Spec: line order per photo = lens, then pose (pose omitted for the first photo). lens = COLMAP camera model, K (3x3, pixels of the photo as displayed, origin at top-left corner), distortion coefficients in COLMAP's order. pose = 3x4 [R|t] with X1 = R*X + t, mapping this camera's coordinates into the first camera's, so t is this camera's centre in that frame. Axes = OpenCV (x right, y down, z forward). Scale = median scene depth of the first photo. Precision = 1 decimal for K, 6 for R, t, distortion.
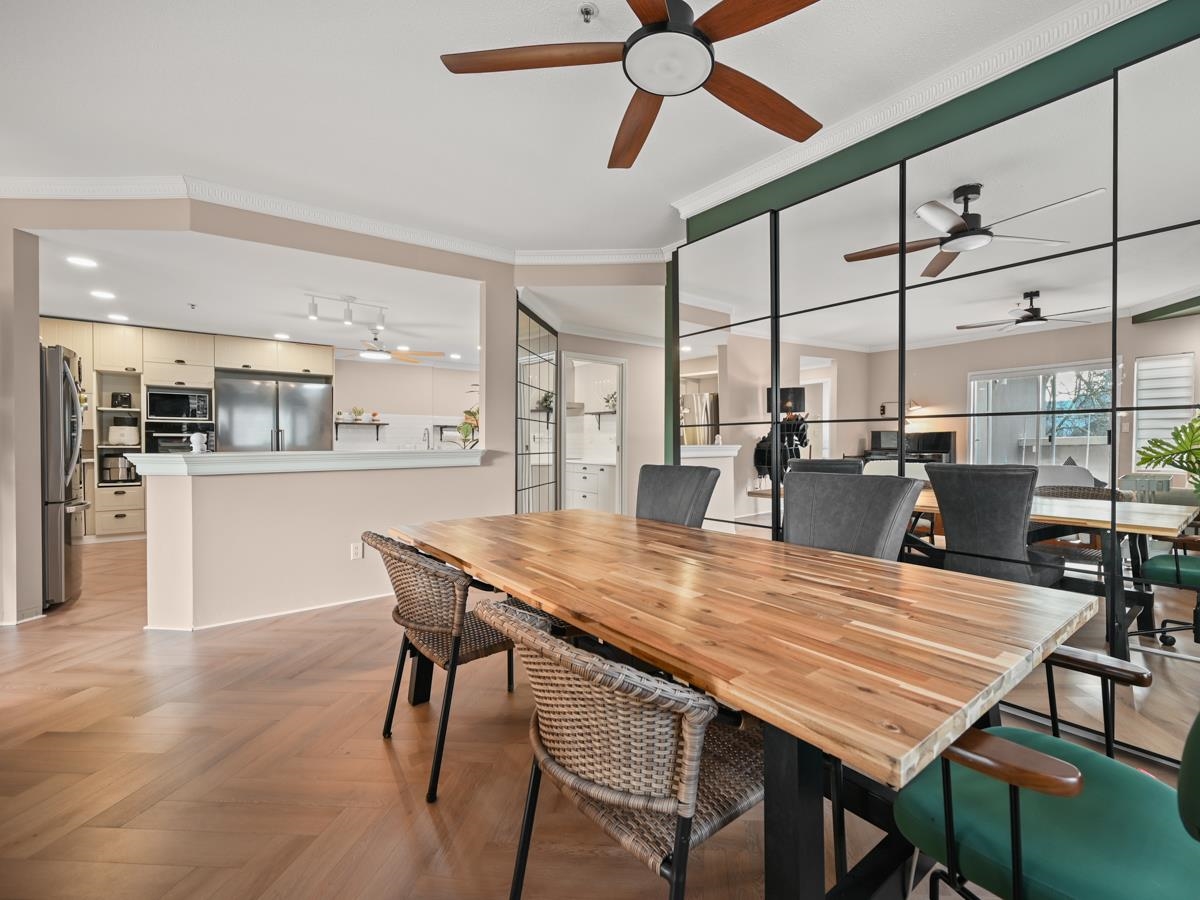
lens RADIAL K [[540.0, 0, 637.9], [0, 540.0, 443.4], [0, 0, 1]] dist [-0.000257, -0.000082]
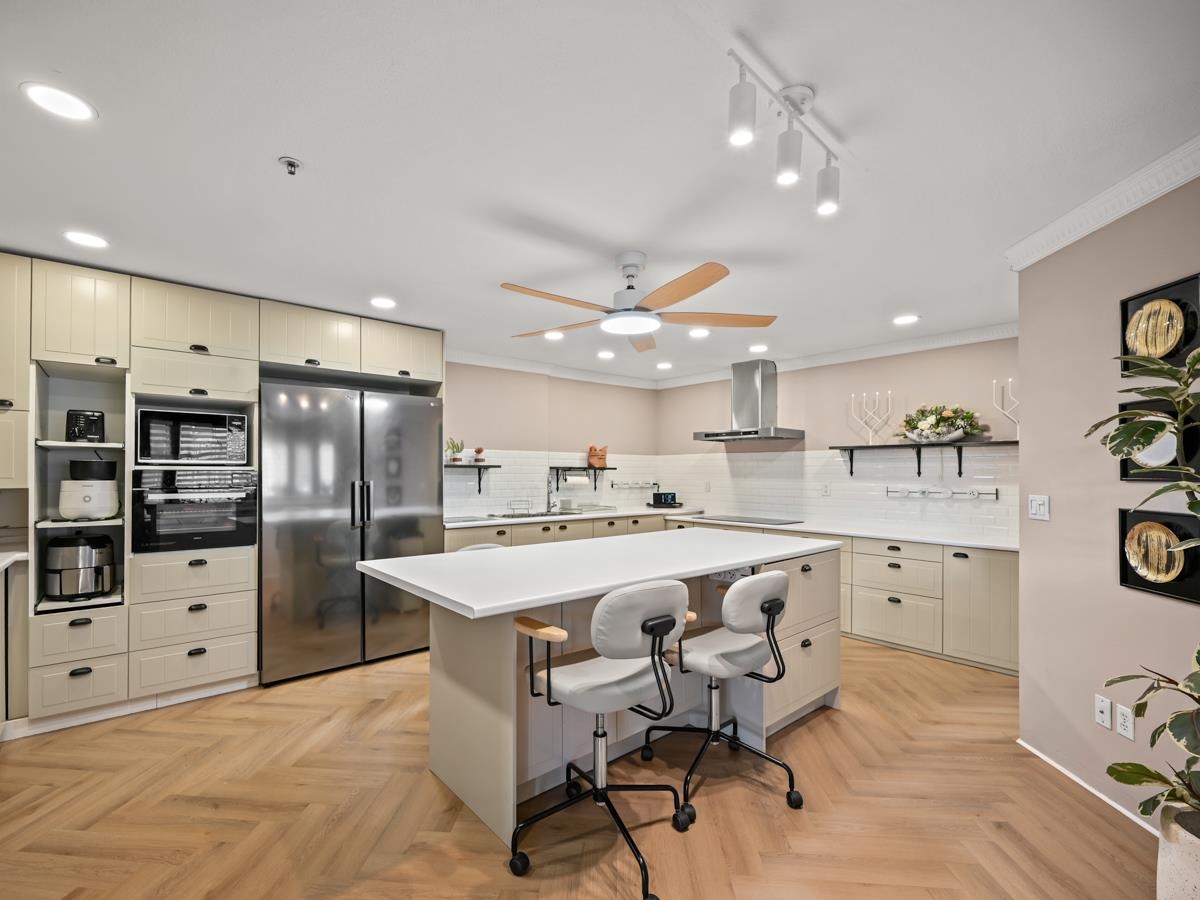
lens RADIAL K [[534.0, 0, 532.4], [0, 534.0, 461.8], [0, 0, 1]] dist [0.000680, 0.000133]
pose [[0.999226, -0.002573, -0.039254, -0.535214], [0.001687, 0.999744, -0.022576, -0.036241], [0.039302, 0.022492, 0.998974, 0.535262]]
